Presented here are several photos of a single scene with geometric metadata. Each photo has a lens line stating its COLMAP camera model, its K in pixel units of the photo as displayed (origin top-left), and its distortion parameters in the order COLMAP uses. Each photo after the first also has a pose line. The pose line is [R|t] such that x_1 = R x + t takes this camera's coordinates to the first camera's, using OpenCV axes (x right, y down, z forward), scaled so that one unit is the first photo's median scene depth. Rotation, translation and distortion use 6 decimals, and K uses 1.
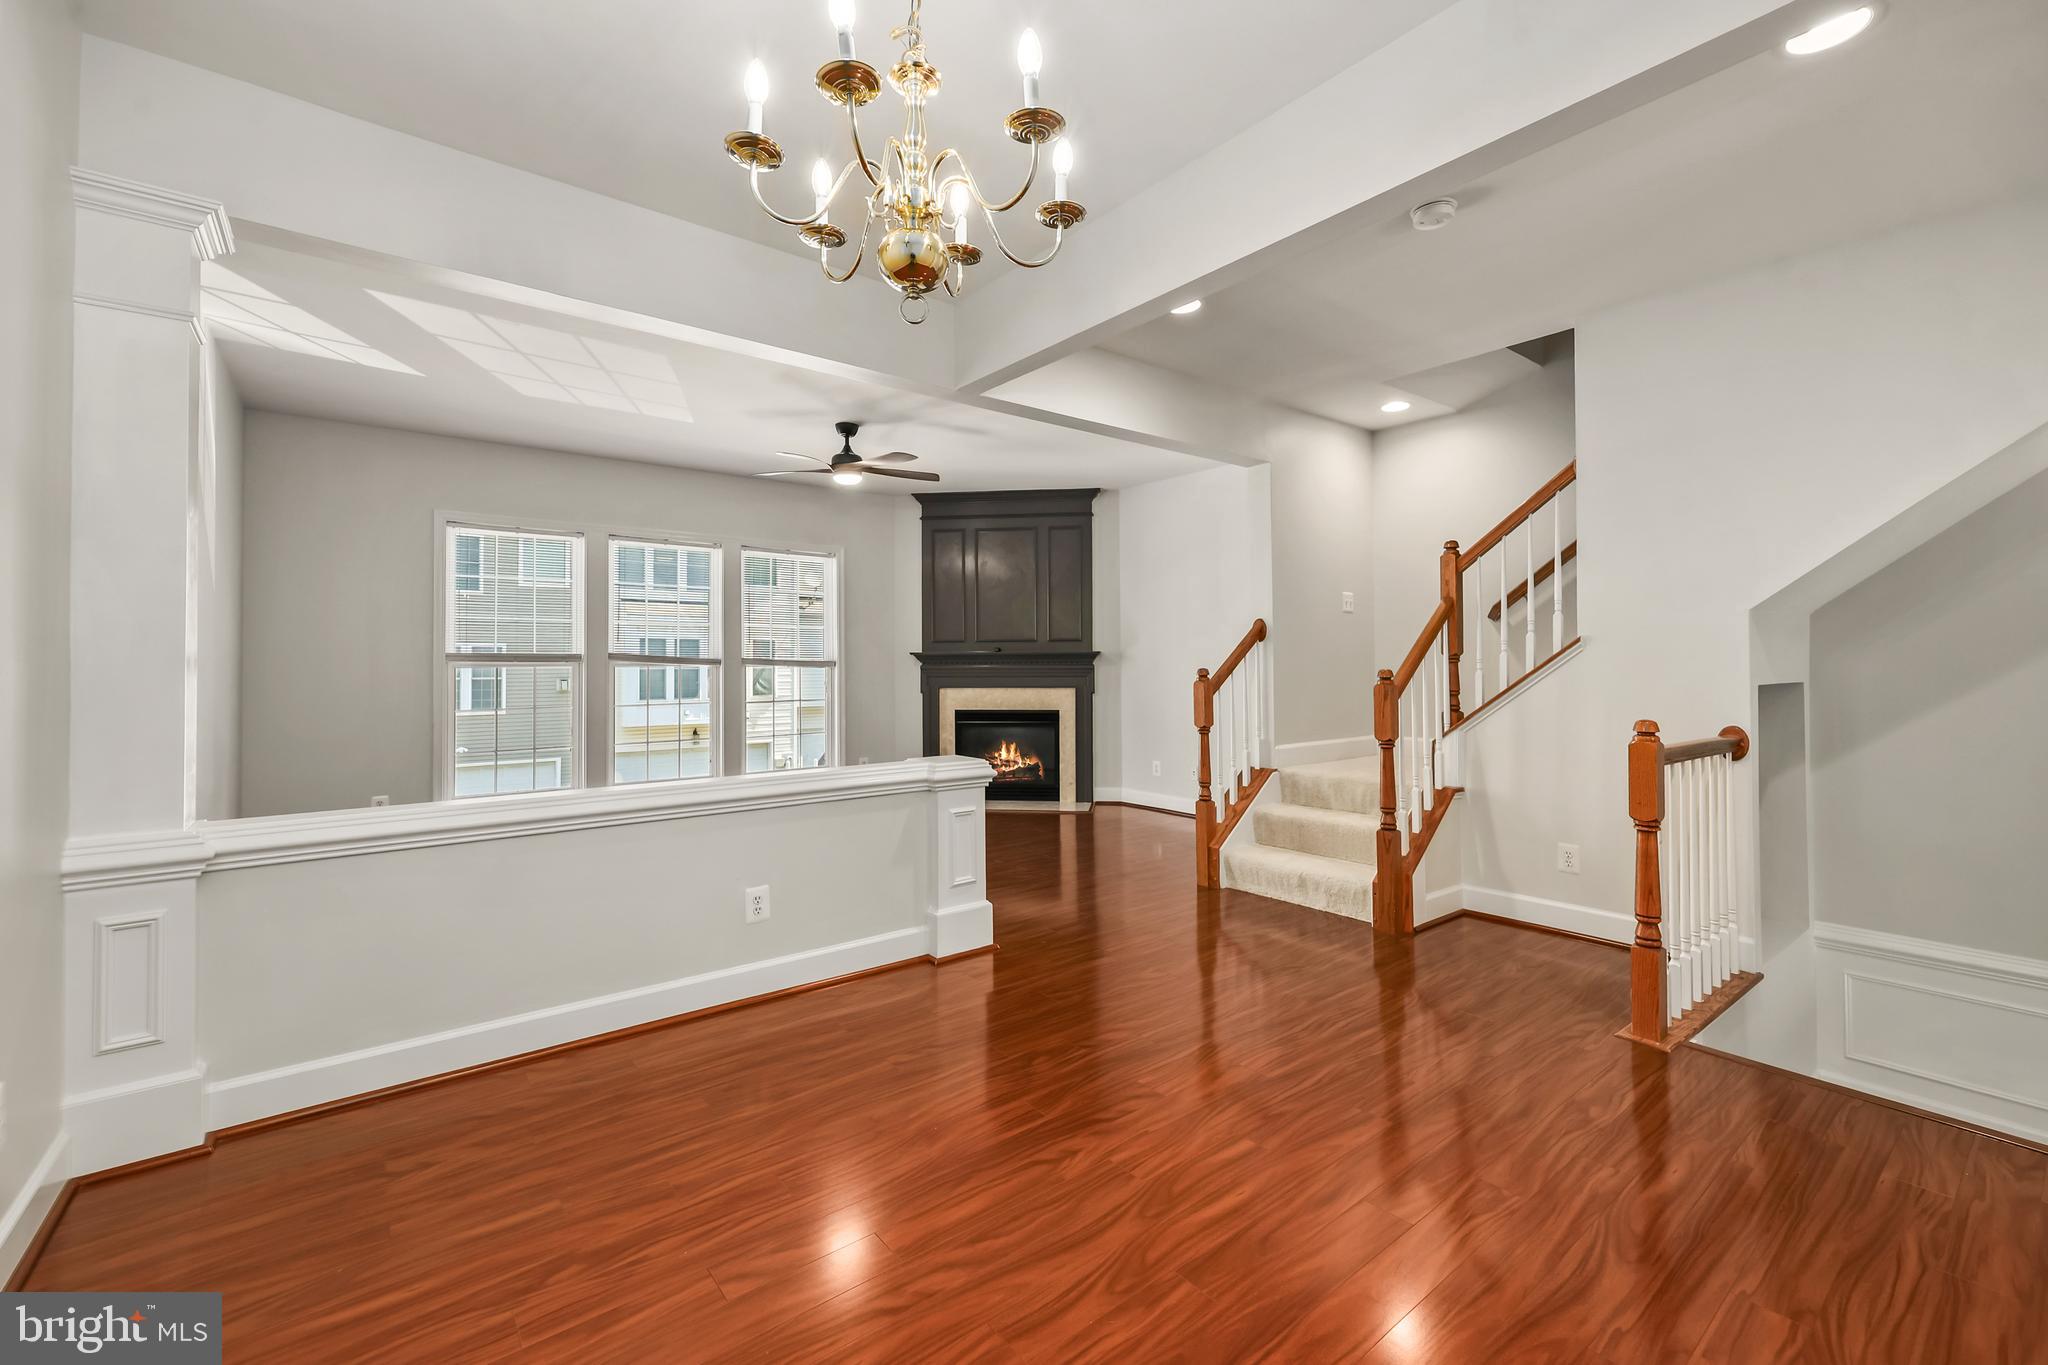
lens RADIAL K [[847.1, 0, 1032.5], [0, 847.1, 662.1], [0, 0, 1]] dist [0.001979, -0.000519]
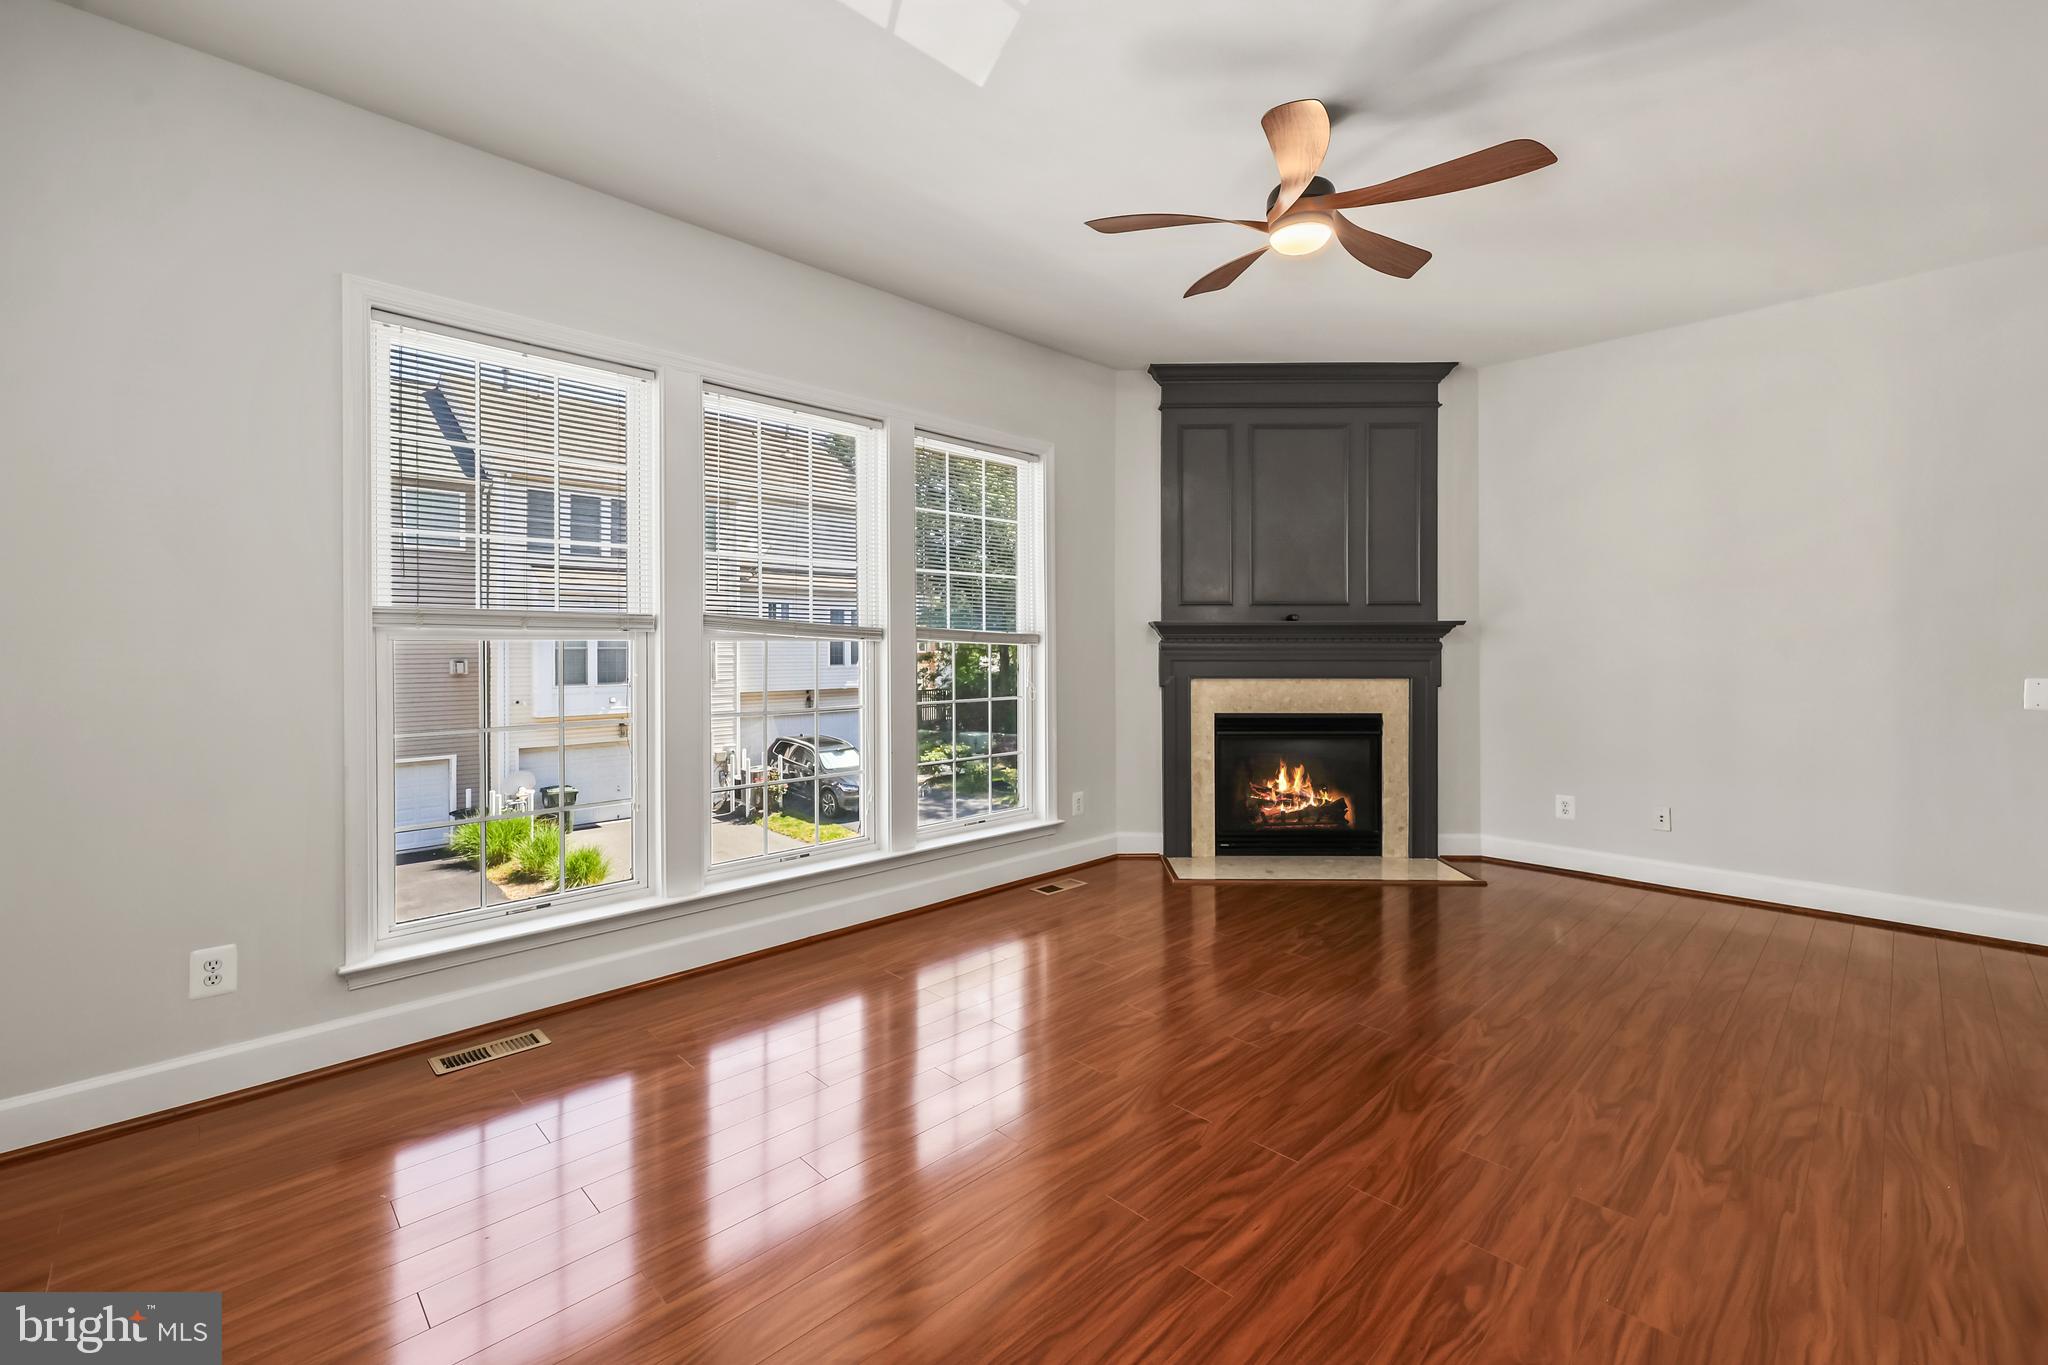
lens RADIAL K [[847.1, 0, 1021.9], [0, 847.1, 657.5], [0, 0, 1]] dist [0.001979, -0.000519]
pose [[0.994741, 0.002655, 0.102385, -0.301576], [-0.004335, 0.999860, 0.016192, 0.005142], [-0.102328, -0.016550, 0.994613, 0.395679]]
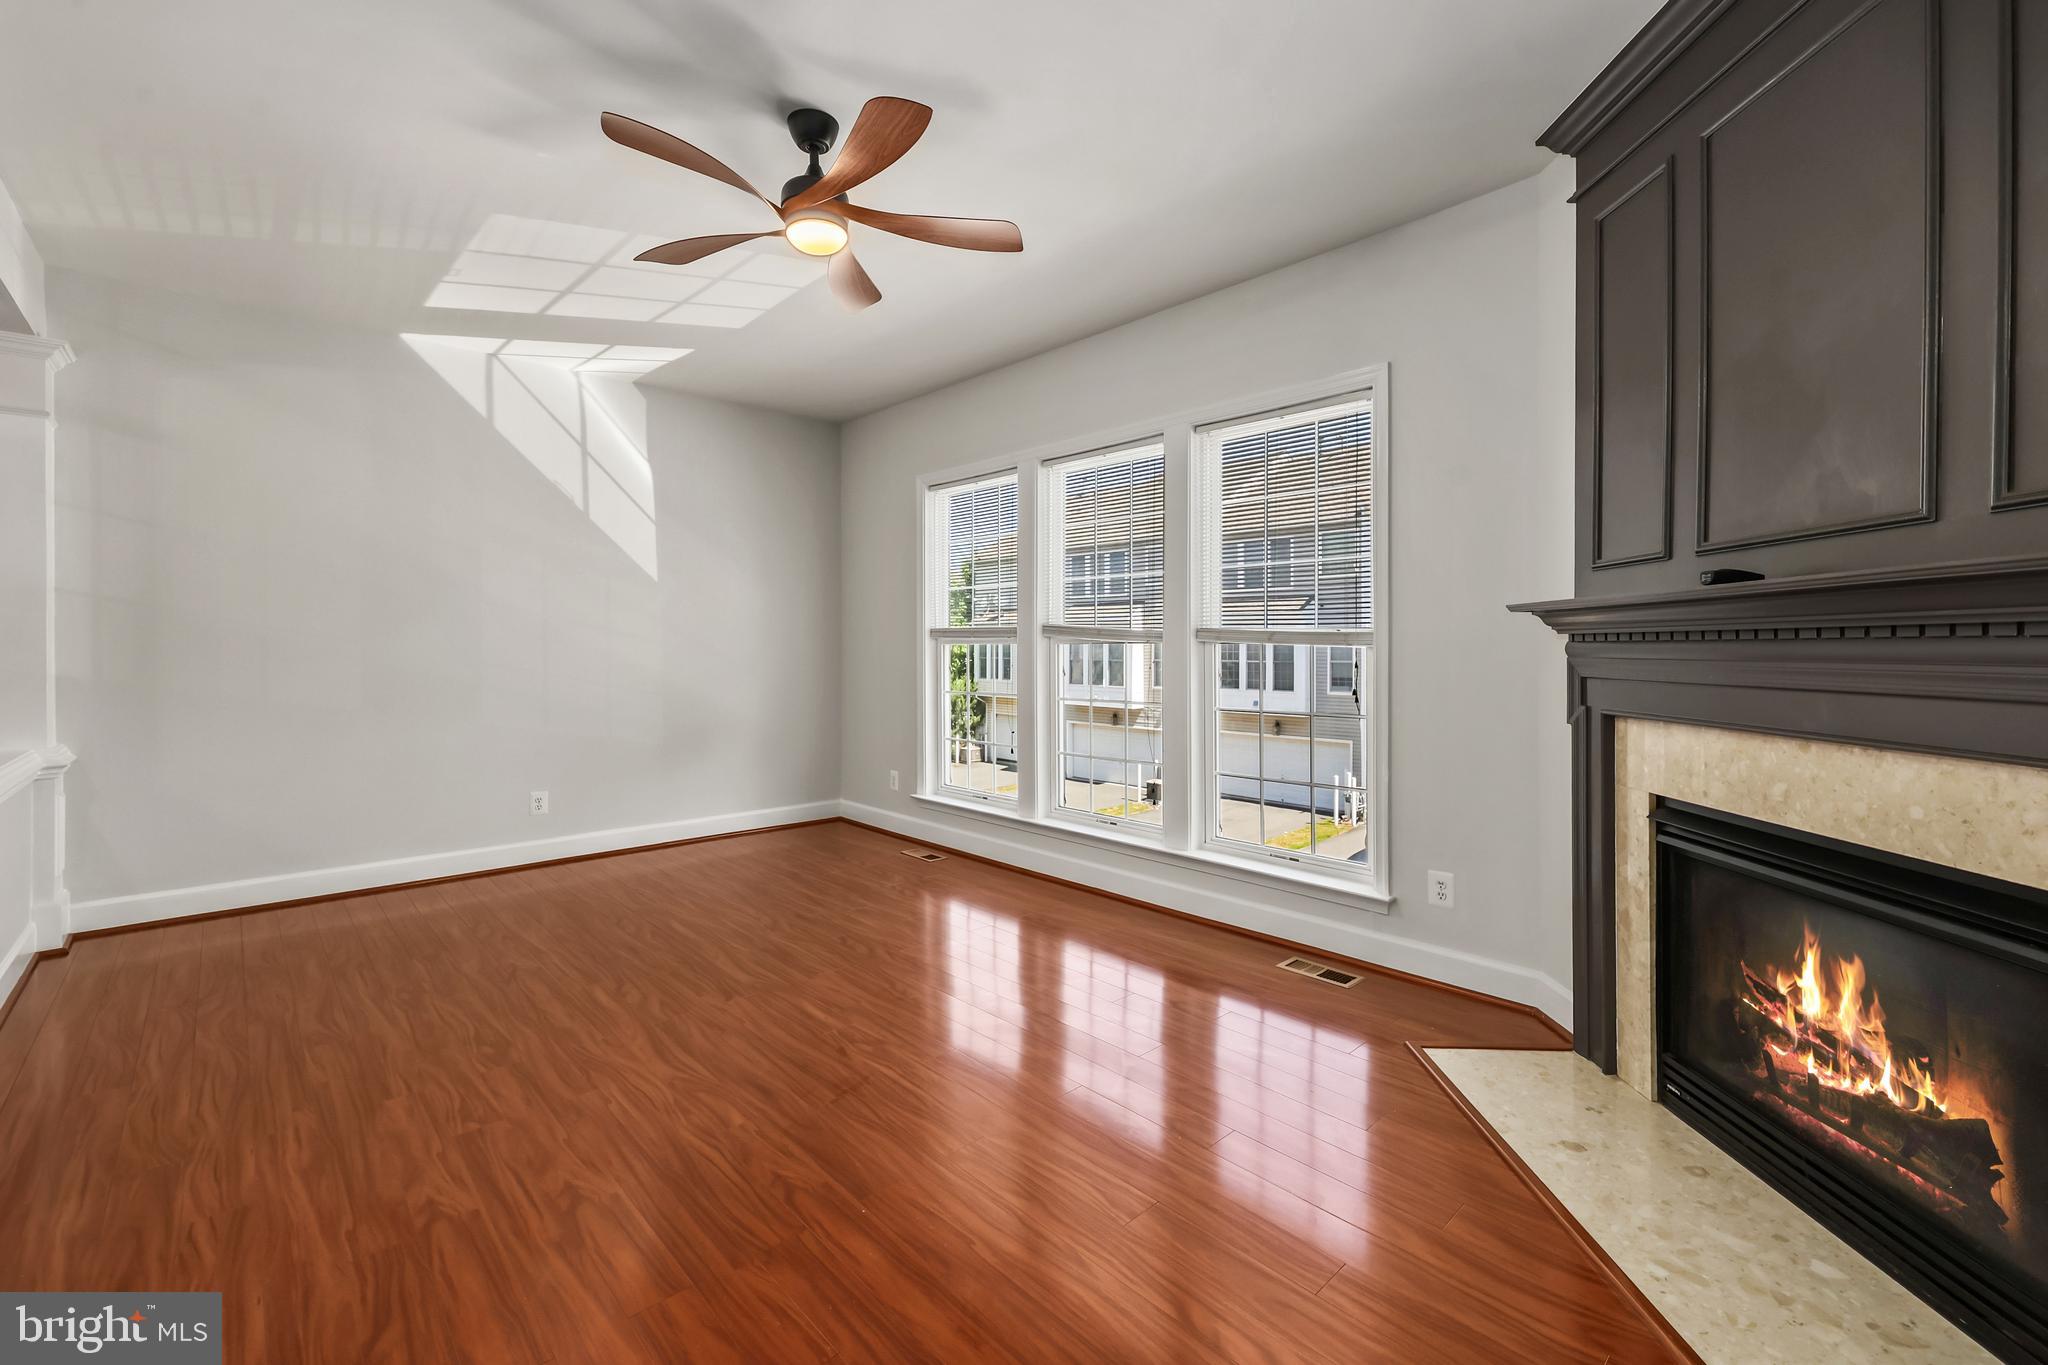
lens RADIAL K [[847.1, 0, 1034.2], [0, 847.1, 666.1], [0, 0, 1]] dist [0.001979, -0.000519]
pose [[0.093125, 0.017091, -0.995508, 0.178568], [0.016824, 0.999683, 0.018736, 0.007671], [0.995512, -0.018493, 0.092808, 0.771964]]
